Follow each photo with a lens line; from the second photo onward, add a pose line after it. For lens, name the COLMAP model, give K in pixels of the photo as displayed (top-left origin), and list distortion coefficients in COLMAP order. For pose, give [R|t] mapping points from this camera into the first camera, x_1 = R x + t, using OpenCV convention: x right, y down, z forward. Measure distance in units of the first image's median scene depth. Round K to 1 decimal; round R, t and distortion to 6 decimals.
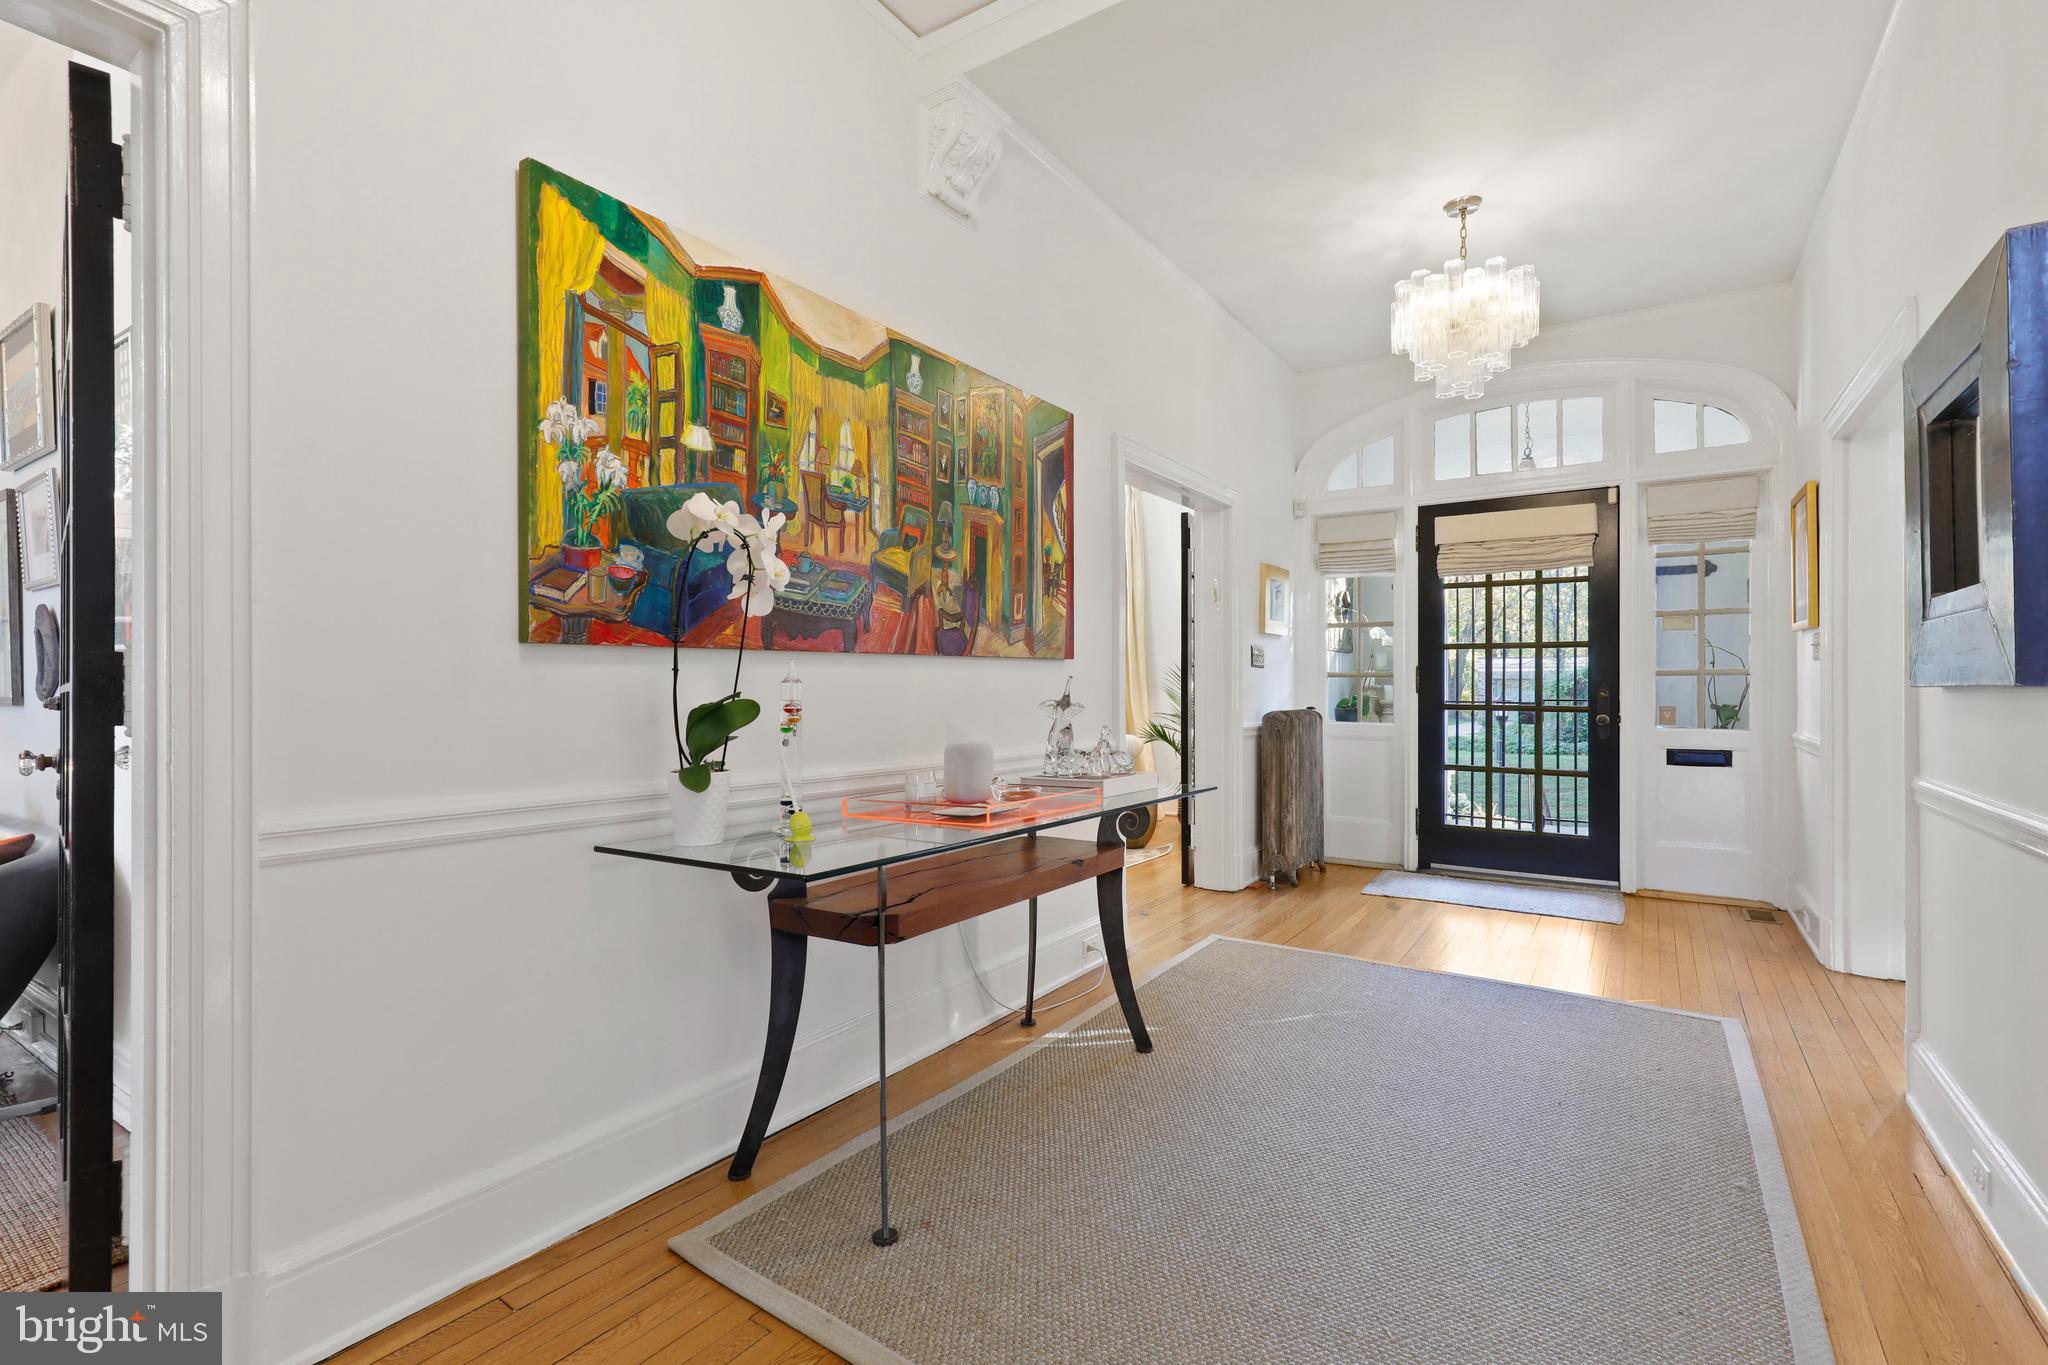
lens RADIAL K [[916.4, 0, 1028.3], [0, 916.4, 687.9], [0, 0, 1]] dist [-0.000277, -0.000046]
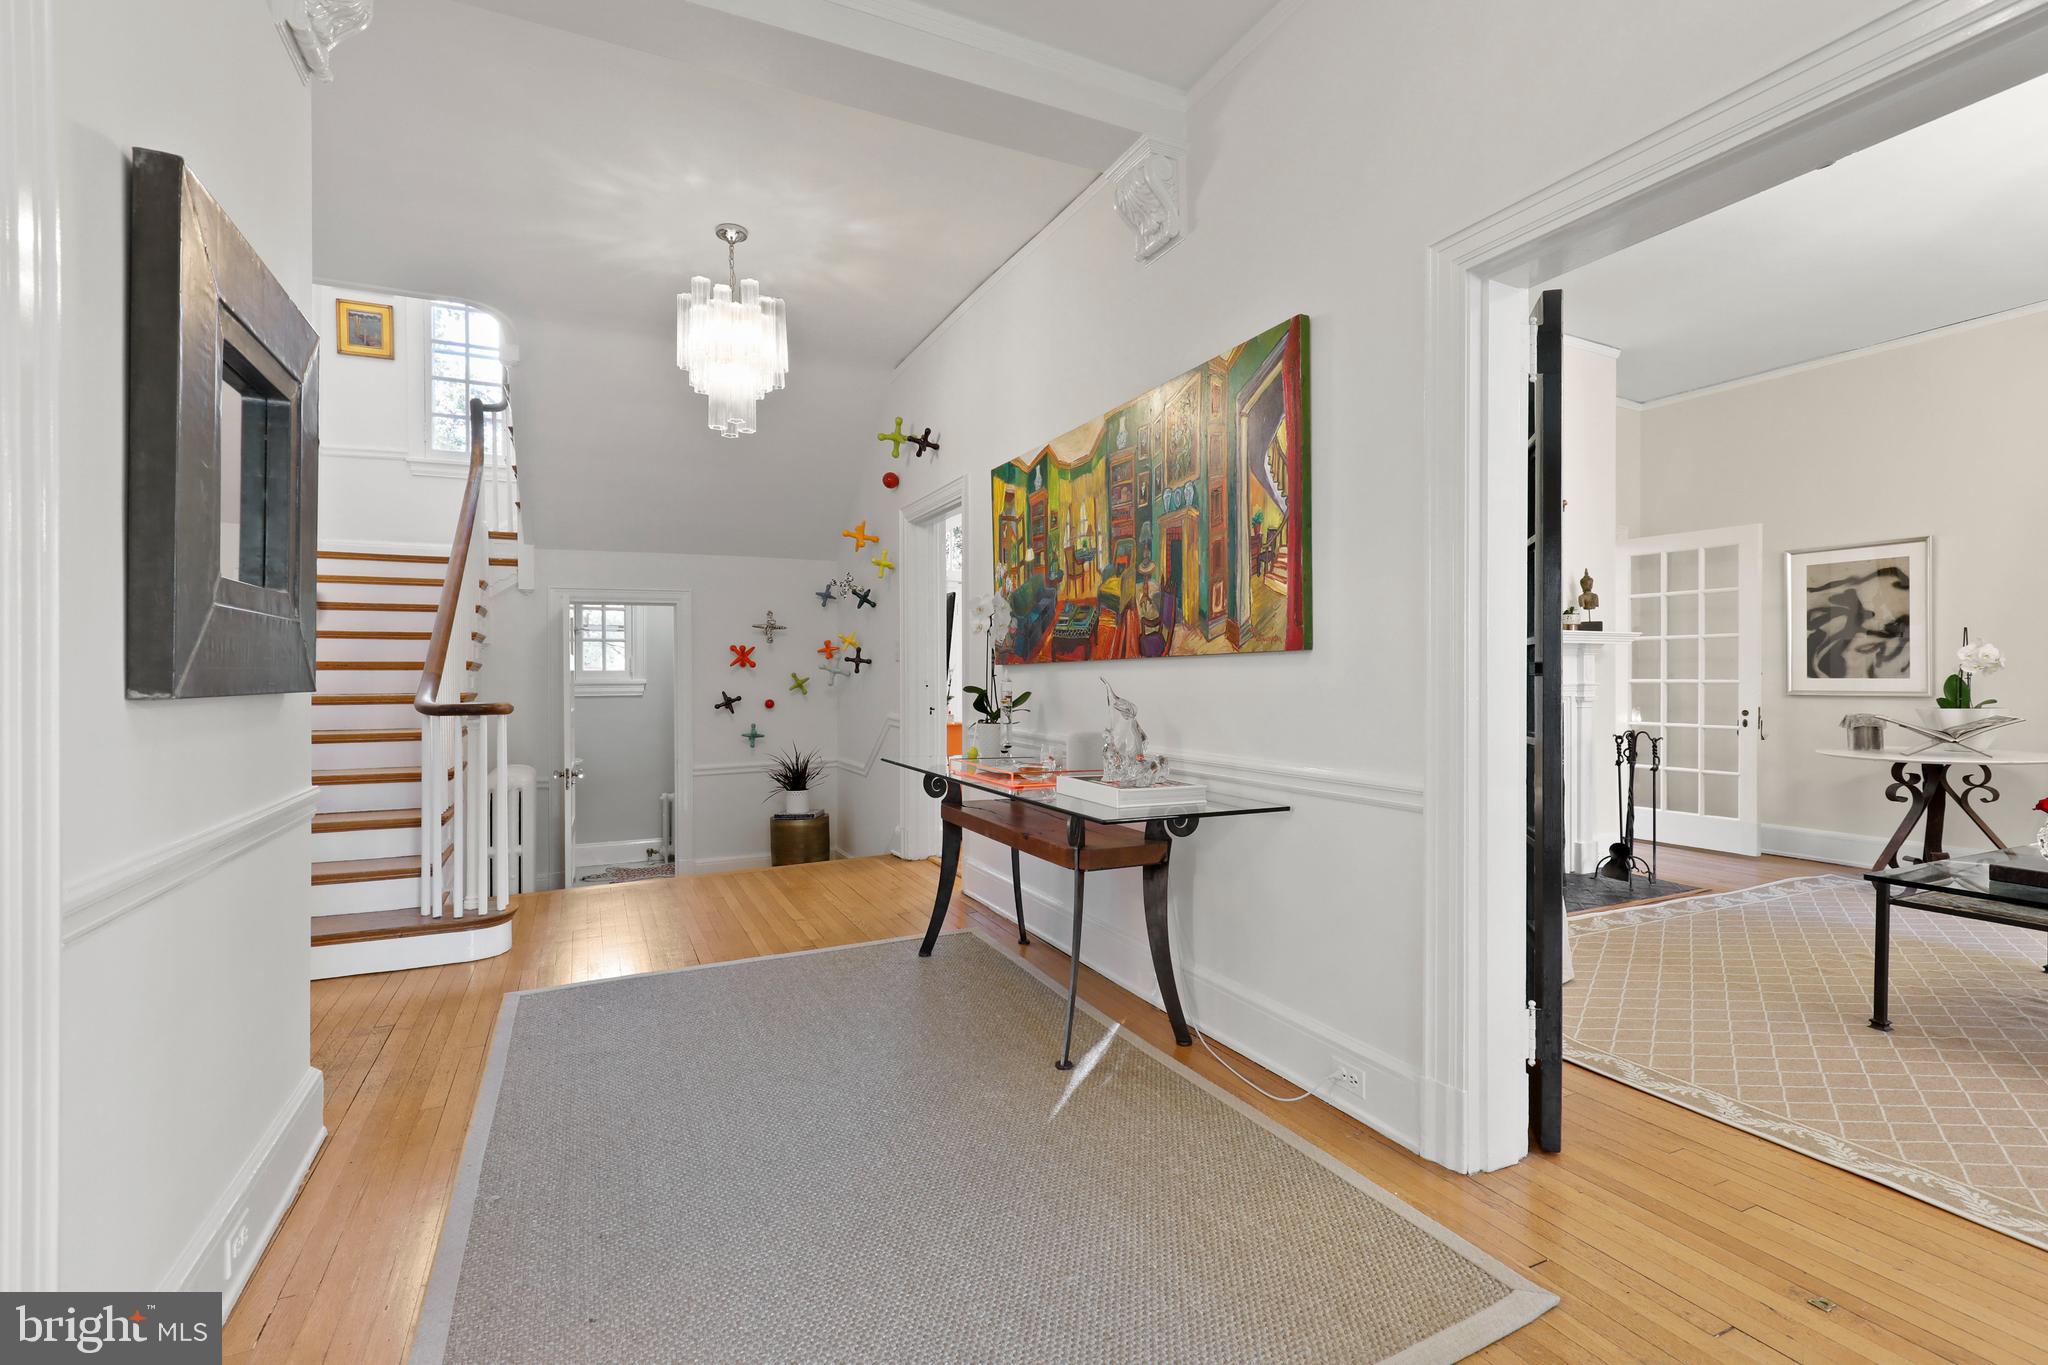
lens RADIAL K [[939.6, 0, 1017.5], [0, 939.6, 676.8], [0, 0, 1]] dist [-0.000420, 0.000249]
pose [[-0.514120, 0.003015, -0.857713, 1.126169], [0.002168, 0.999995, 0.002215, -0.016523], [0.857716, -0.000721, -0.514124, 1.660500]]
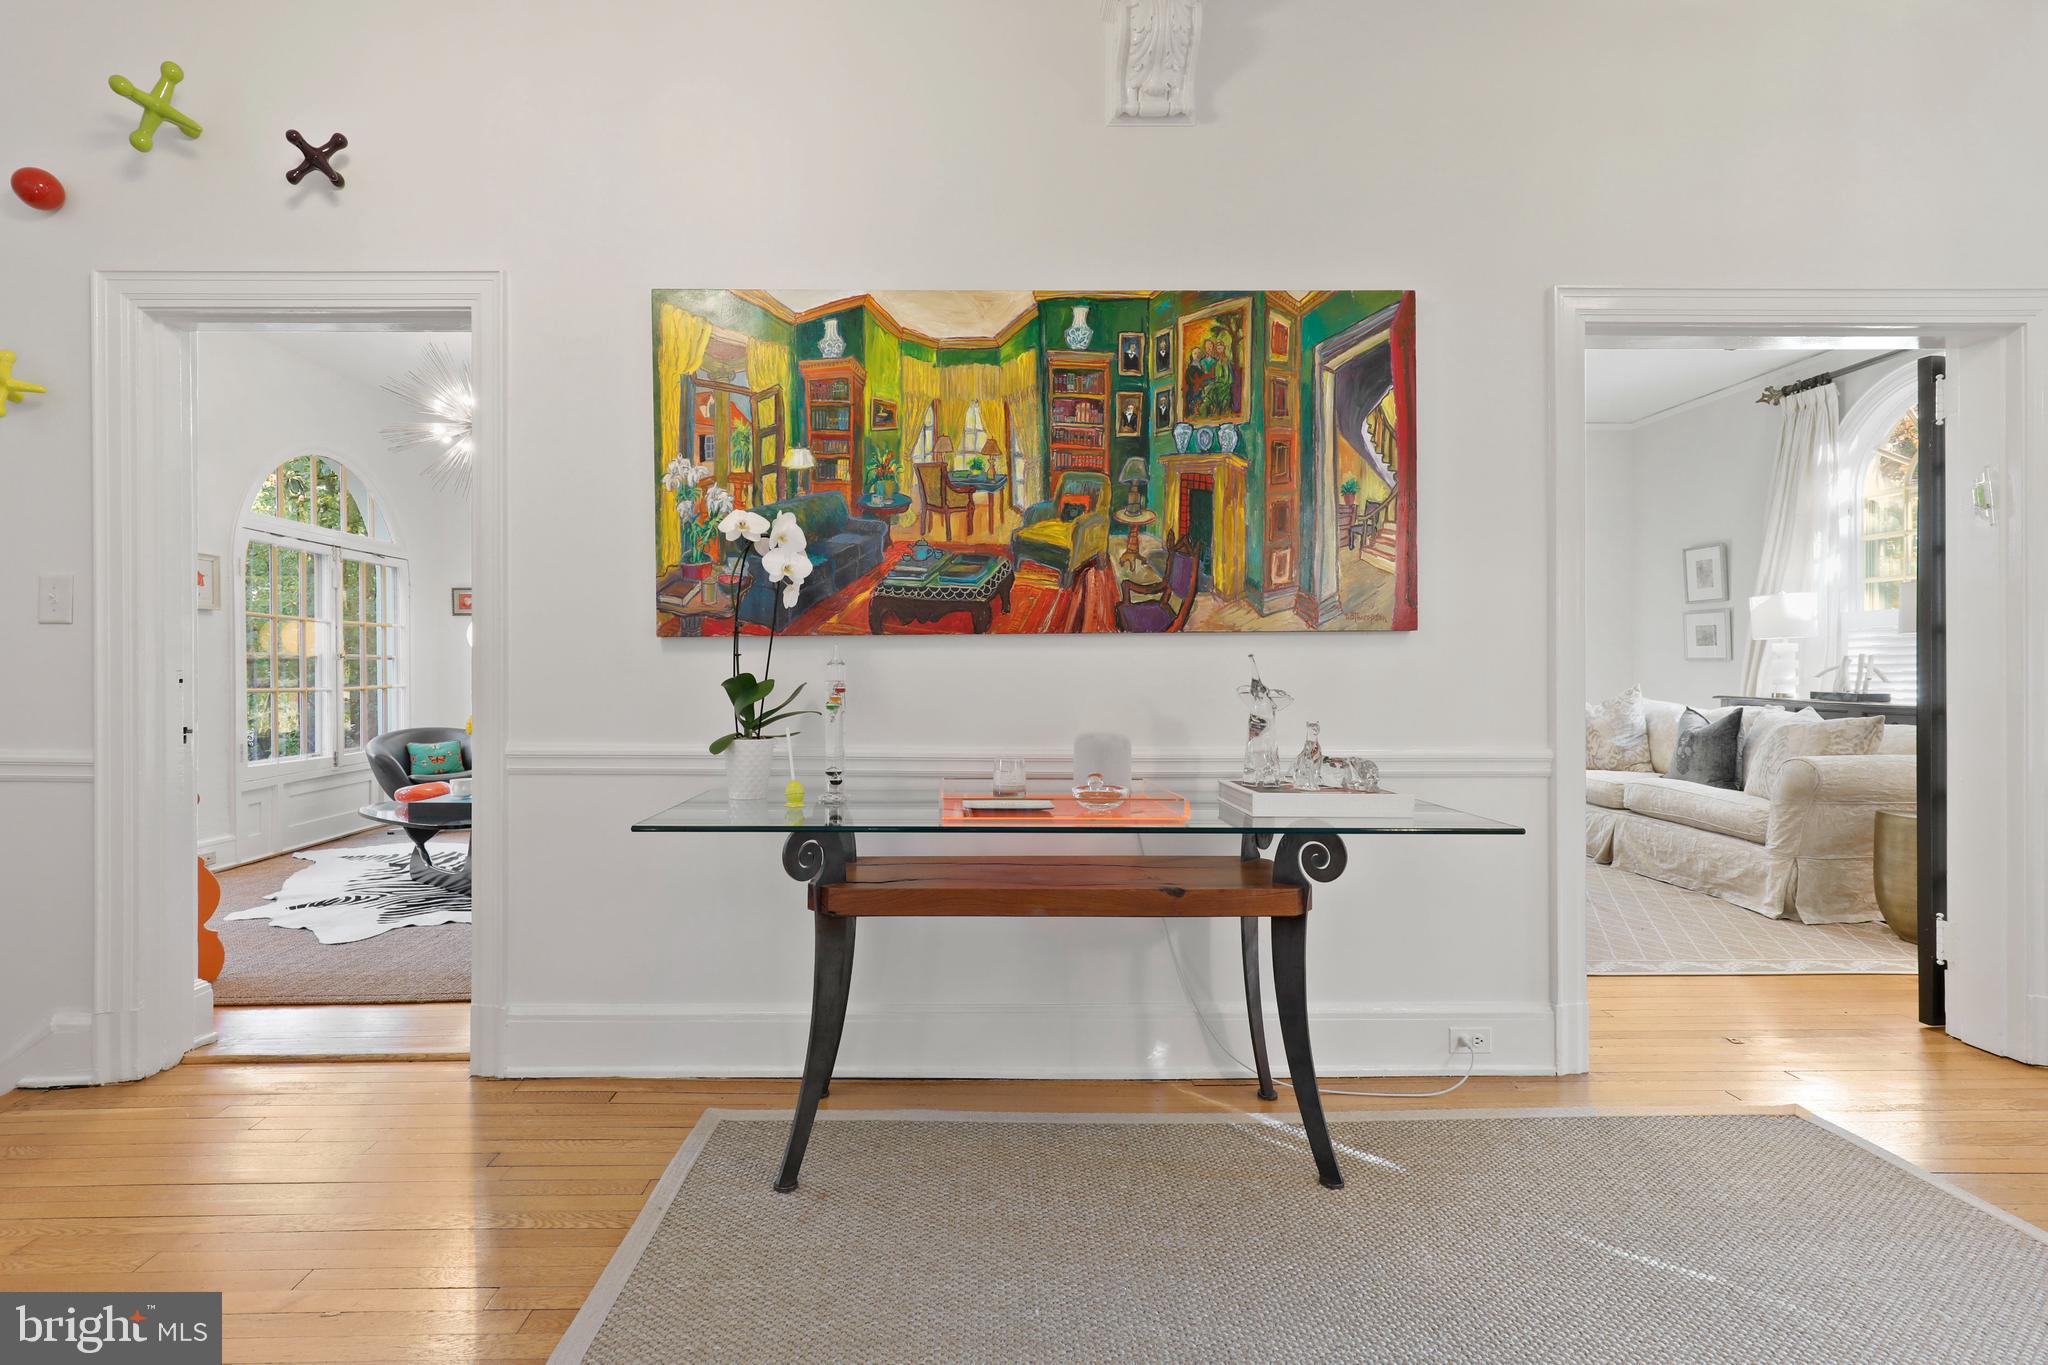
lens RADIAL K [[939.6, 0, 1017.5], [0, 939.6, 676.8], [0, 0, 1]] dist [-0.000420, 0.000249]
pose [[0.572256, 0.001331, -0.820074, 0.664067], [-0.000839, 0.999999, 0.001037, 0.006593], [0.820075, 0.000094, 0.572257, 0.446039]]
